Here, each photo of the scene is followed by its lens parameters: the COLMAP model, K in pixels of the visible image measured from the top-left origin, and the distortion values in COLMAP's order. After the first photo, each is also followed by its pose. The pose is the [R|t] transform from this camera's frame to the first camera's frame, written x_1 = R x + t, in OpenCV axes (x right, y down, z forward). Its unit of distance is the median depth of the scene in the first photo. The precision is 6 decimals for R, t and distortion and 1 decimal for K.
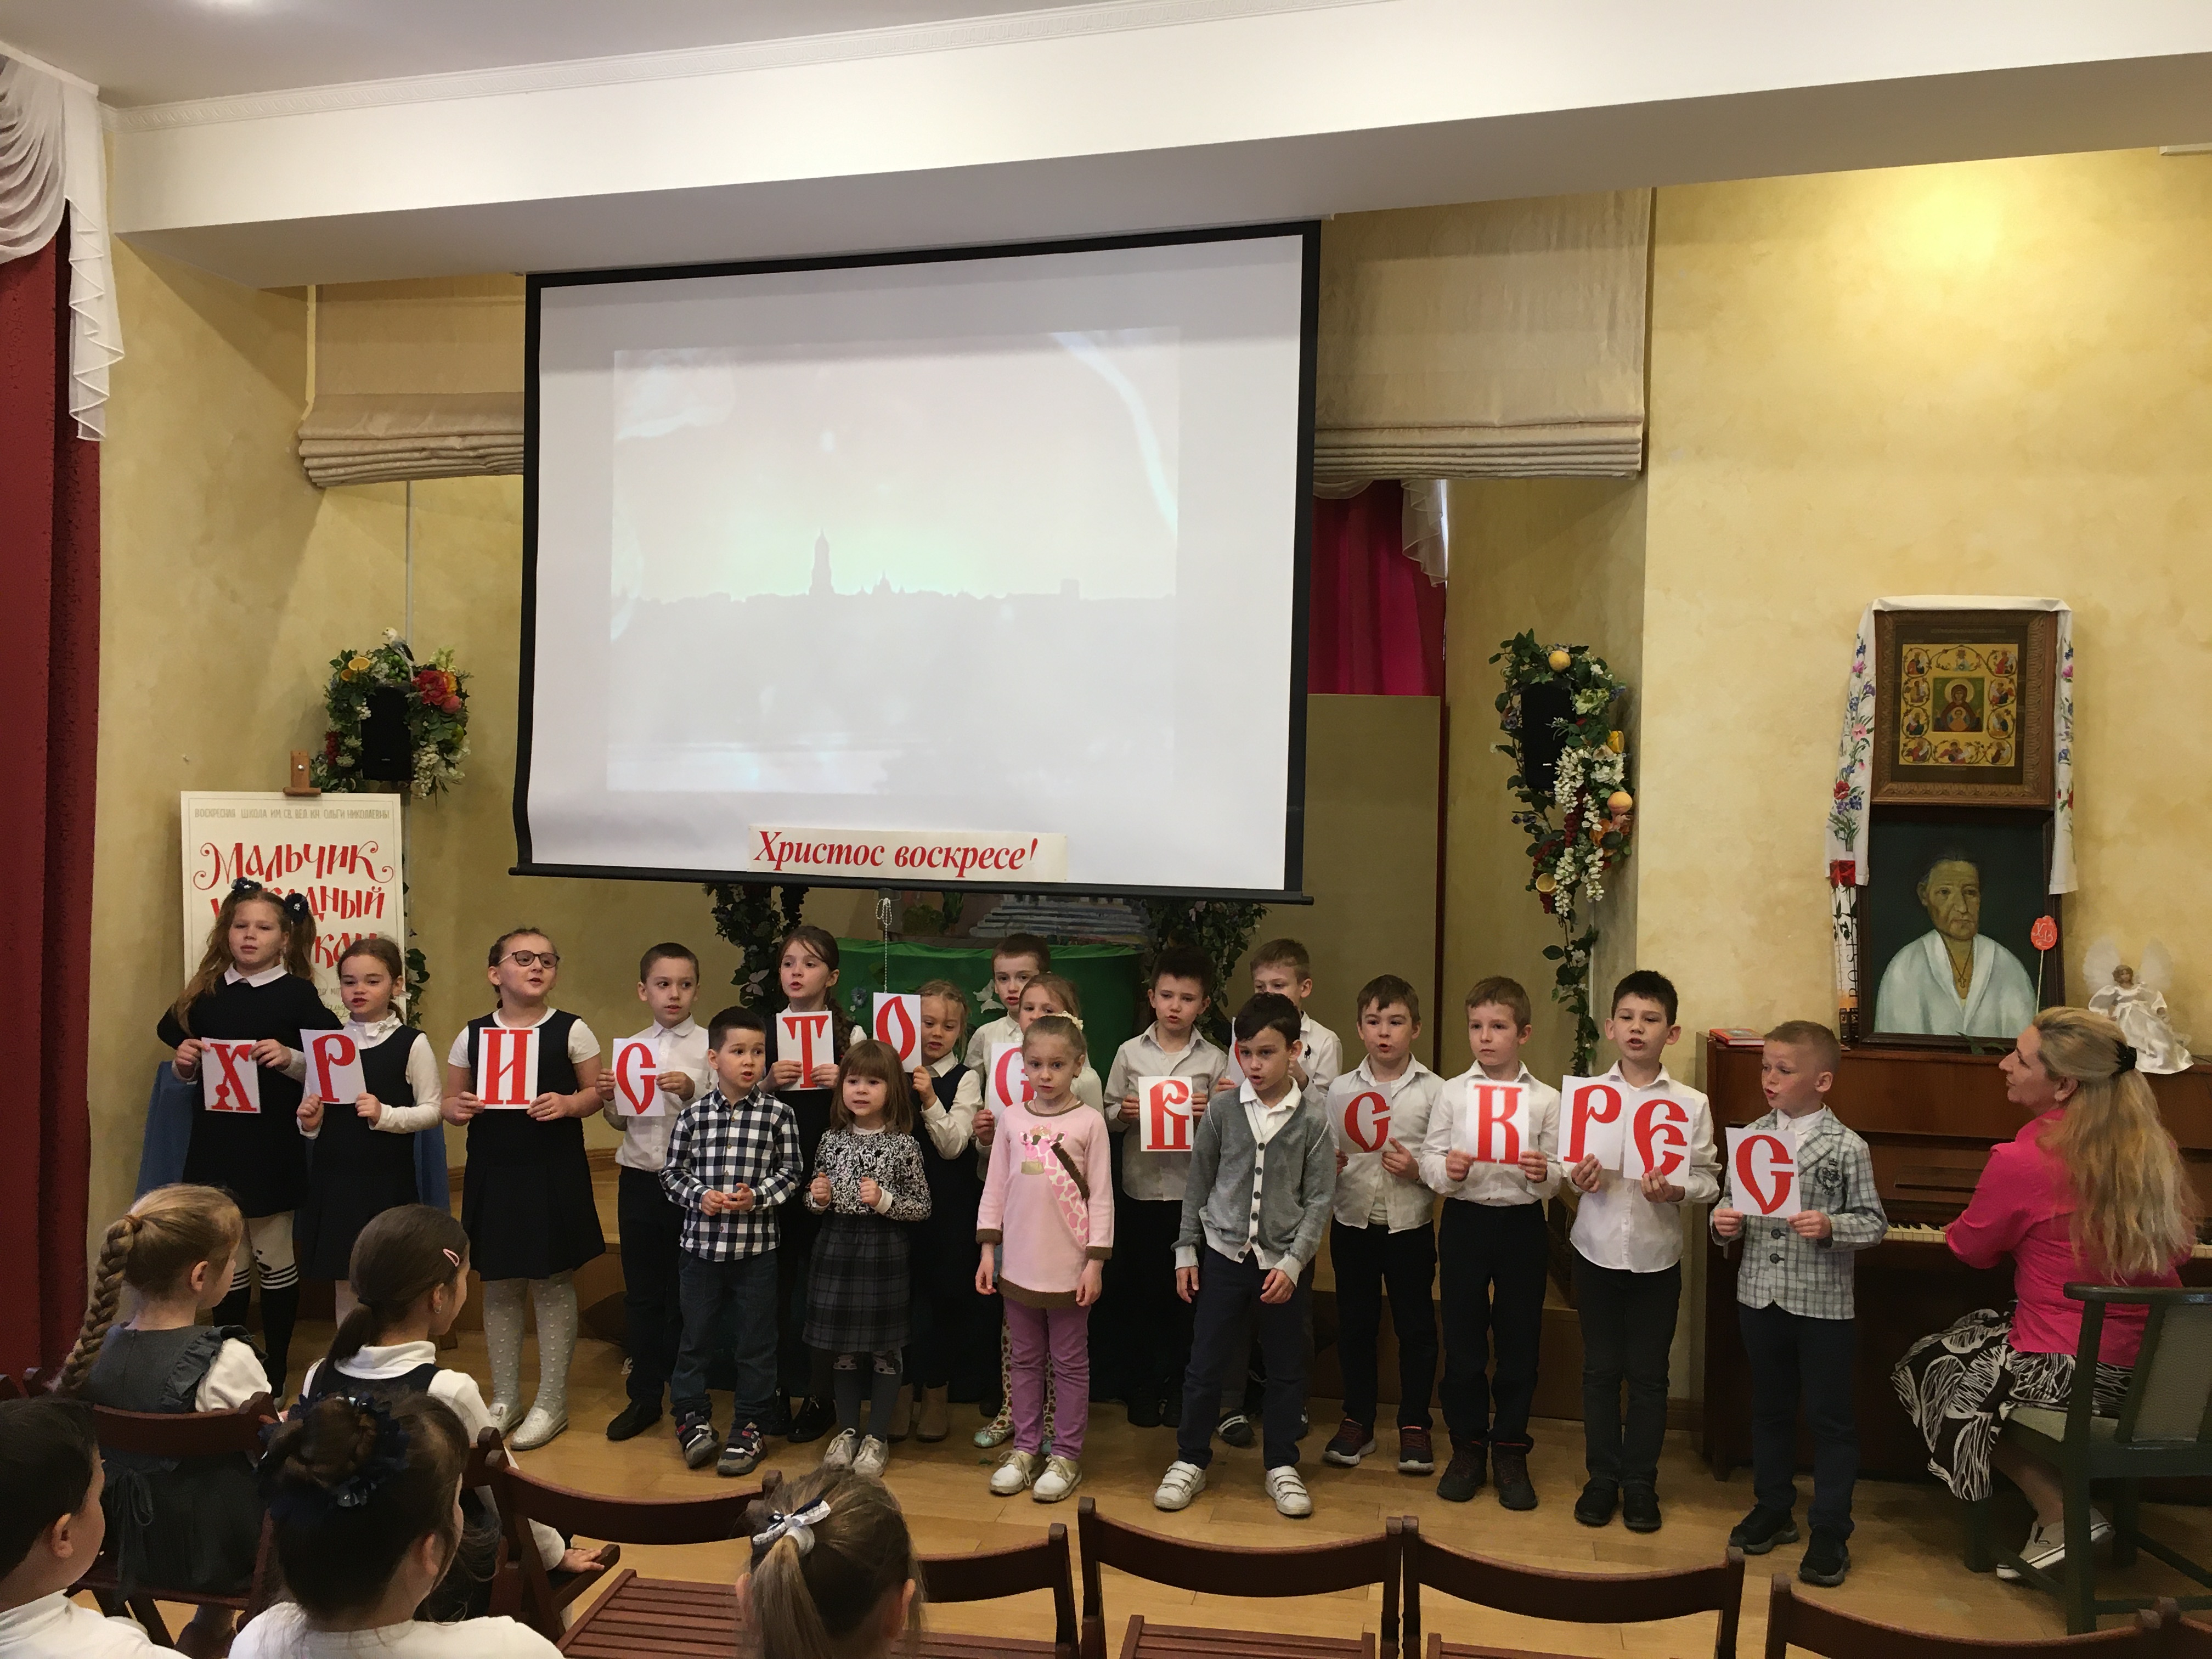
lens RADIAL K [[1883.9, 0, 1106.0], [0, 1883.9, 829.5], [0, 0, 1]] dist [0.096943, -0.136490]
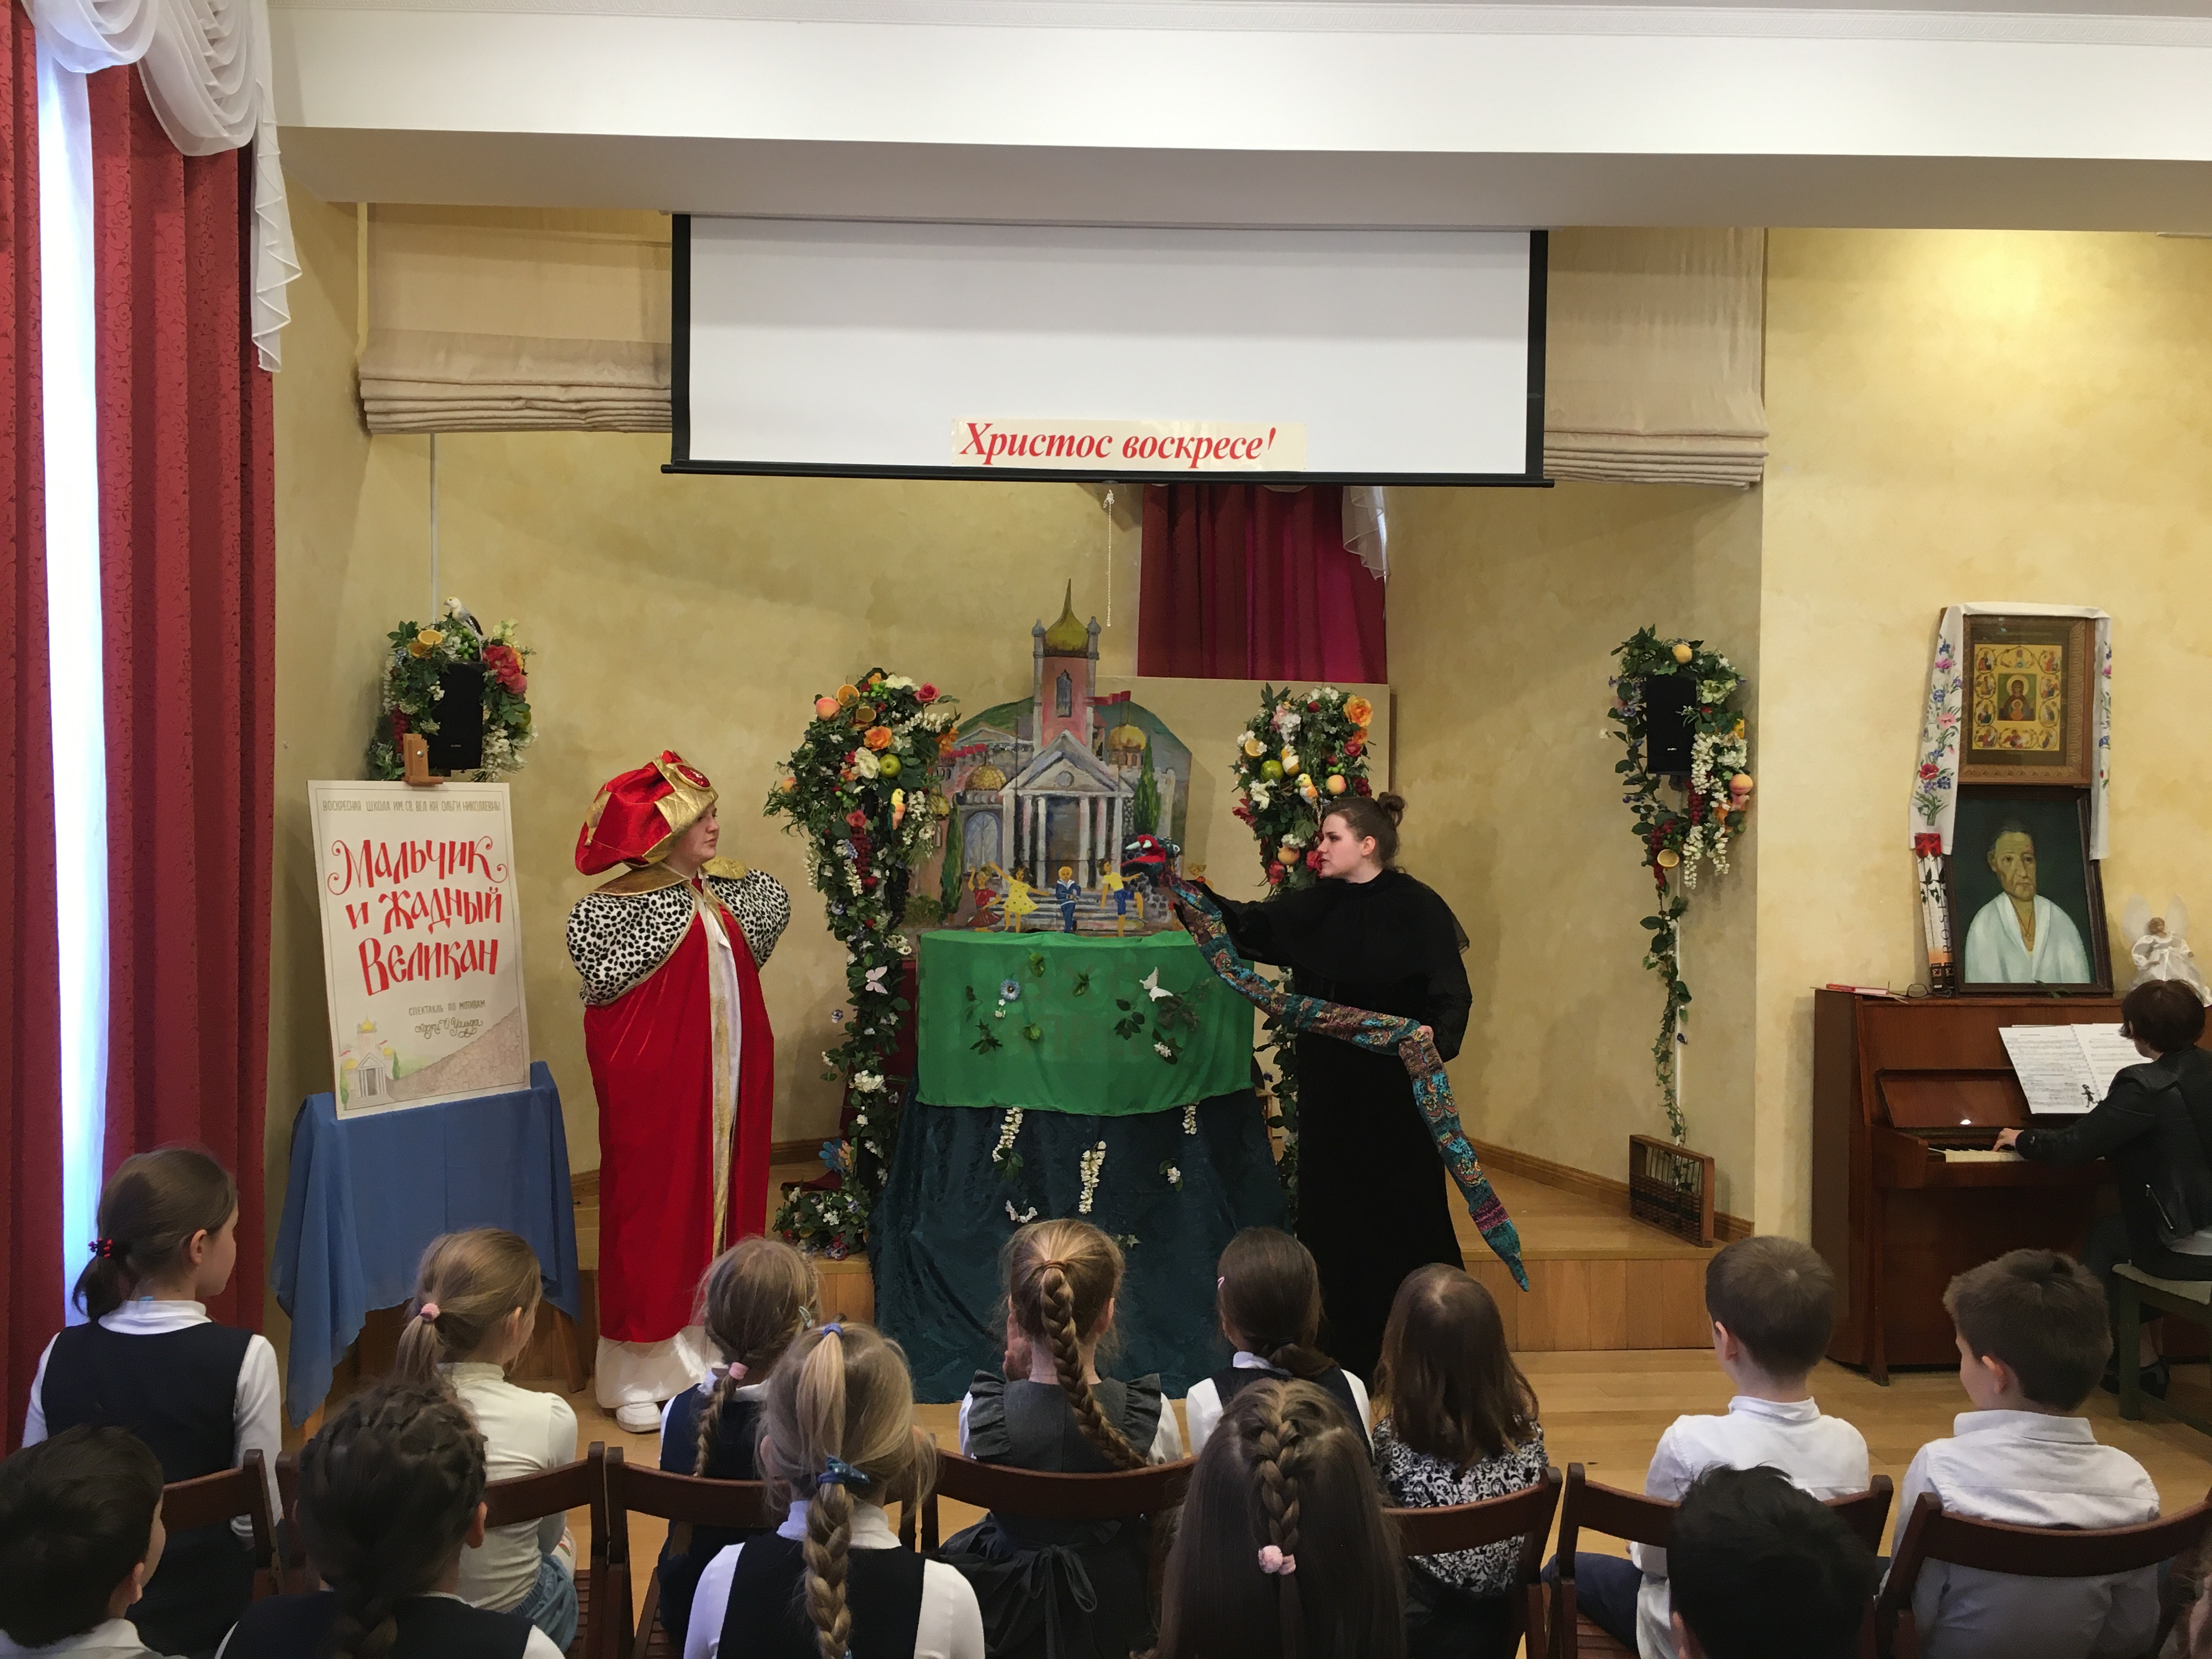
lens RADIAL K [[1883.9, 0, 1106.0], [0, 1883.9, 829.5], [0, 0, 1]] dist [0.096943, -0.136490]
pose [[0.949530, -0.013581, 0.313382, -0.434424], [0.011516, 0.999898, 0.008437, -0.001427], [-0.313464, -0.004402, 0.949590, 0.072451]]
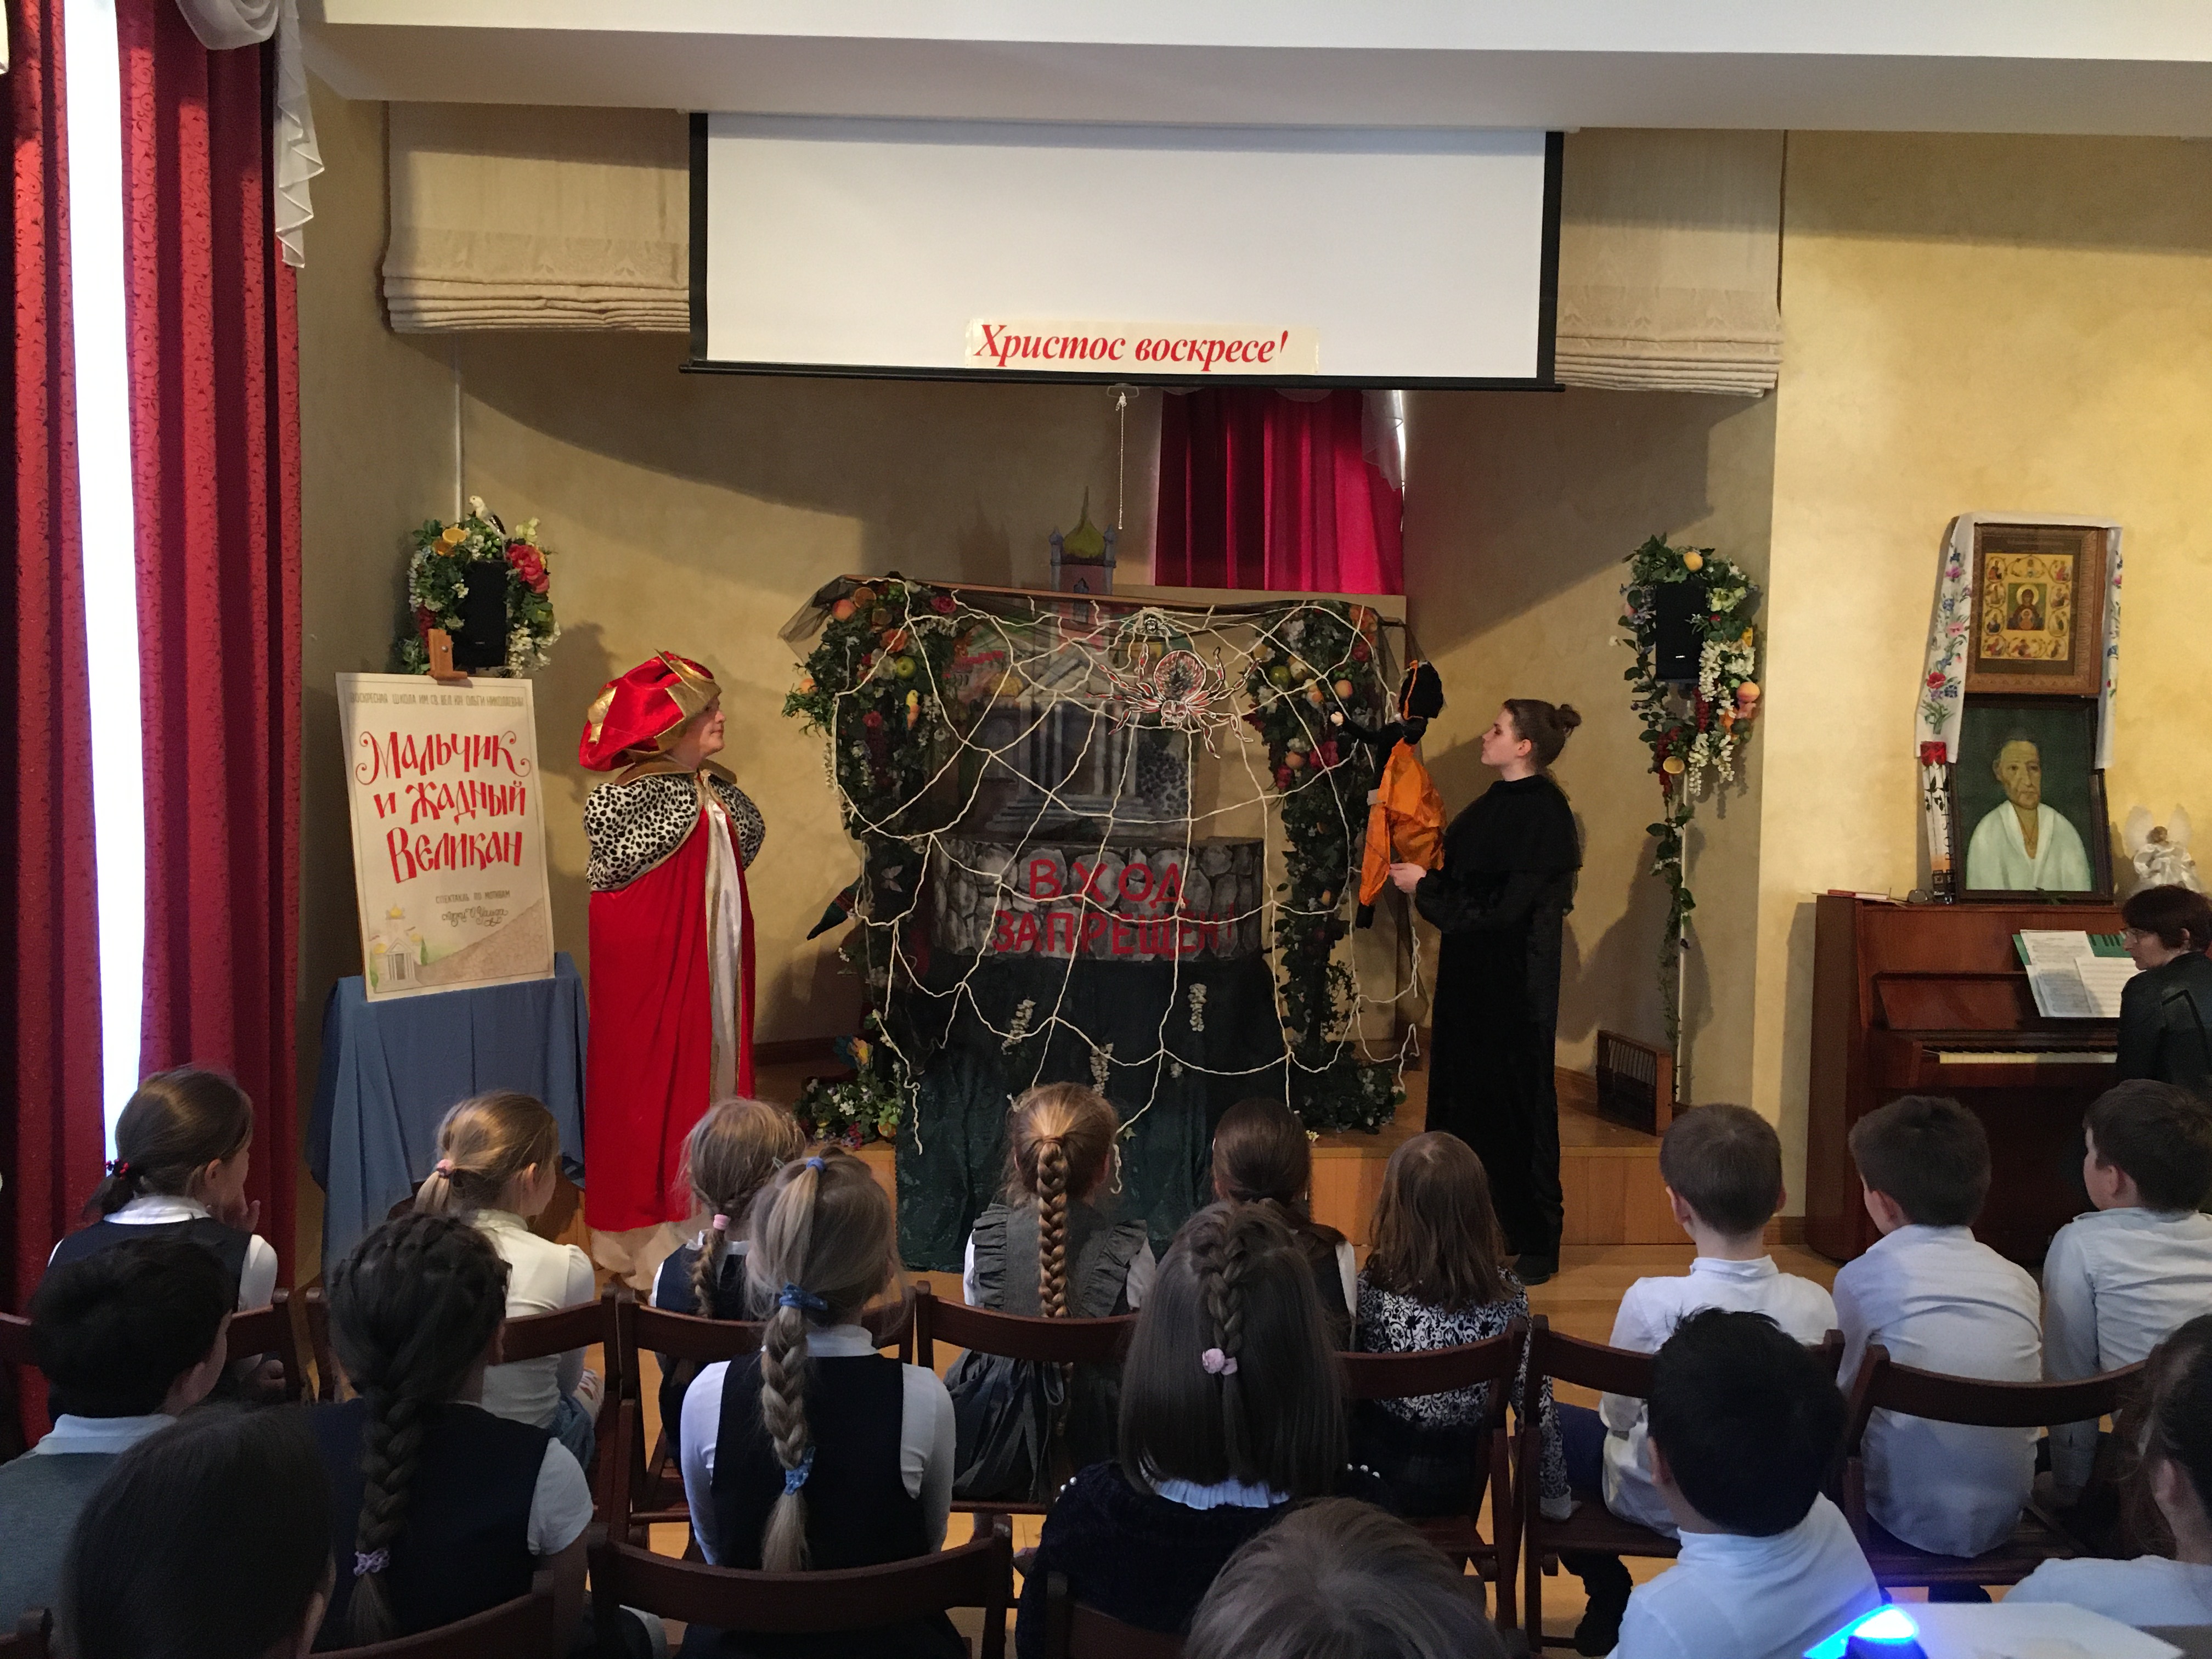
lens RADIAL K [[1883.9, 0, 1106.0], [0, 1883.9, 829.5], [0, 0, 1]] dist [0.096943, -0.136490]
pose [[0.954512, -0.017991, 0.297629, -0.429825], [0.003756, 0.998824, 0.048330, 0.011424], [-0.298149, -0.045014, 0.953457, 0.051383]]
